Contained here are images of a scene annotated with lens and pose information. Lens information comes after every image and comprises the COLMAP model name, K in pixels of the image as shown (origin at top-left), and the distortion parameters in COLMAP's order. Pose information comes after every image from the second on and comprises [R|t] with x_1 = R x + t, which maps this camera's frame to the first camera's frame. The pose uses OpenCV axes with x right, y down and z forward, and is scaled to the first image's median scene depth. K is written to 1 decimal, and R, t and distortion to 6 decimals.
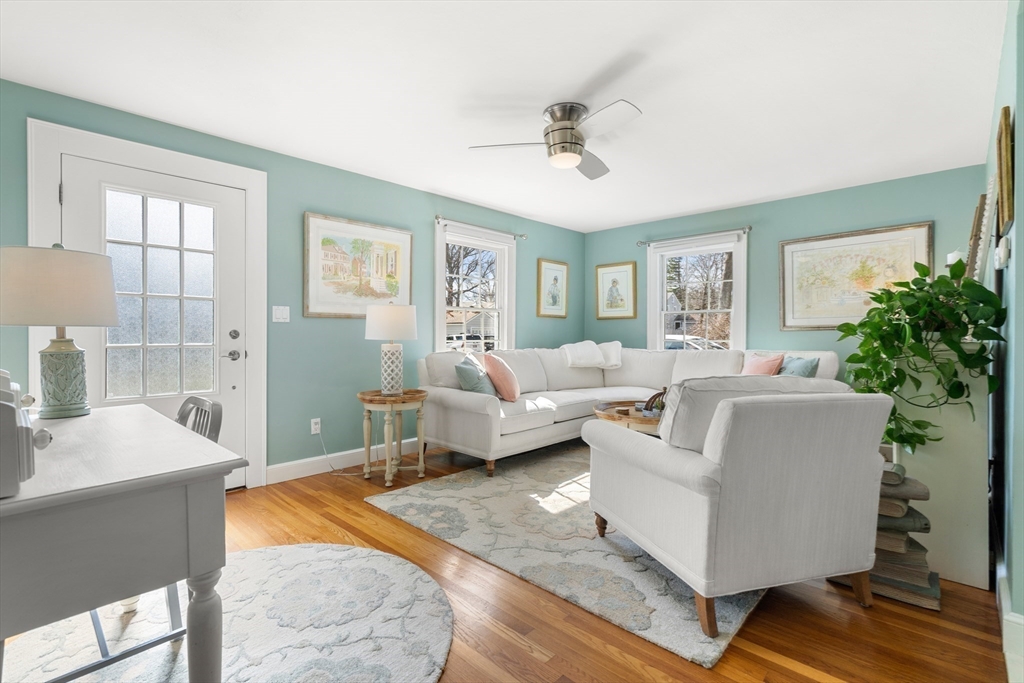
lens RADIAL K [[468.8, 0, 505.3], [0, 468.8, 337.3], [0, 0, 1]] dist [0.000414, 0.000508]
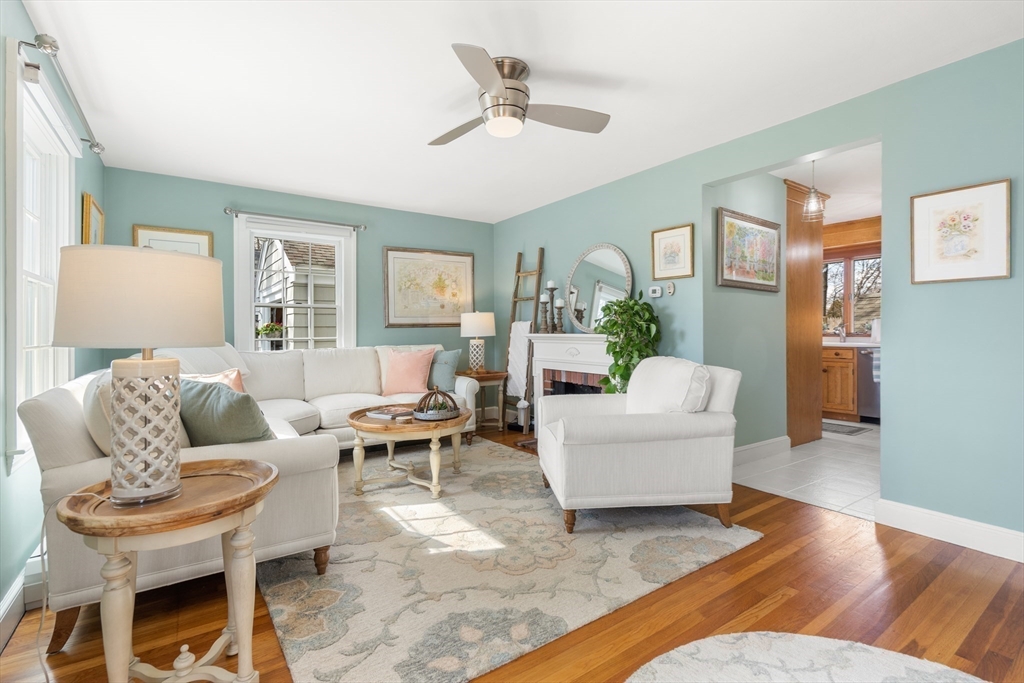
lens RADIAL K [[468.8, 0, 506.4], [0, 468.8, 332.2], [0, 0, 1]] dist [0.000414, 0.000508]
pose [[0.201417, -0.008582, 0.979468, -0.590779], [0.008832, 0.999937, 0.006945, -0.010627], [-0.979466, 0.007252, 0.201480, 0.680839]]
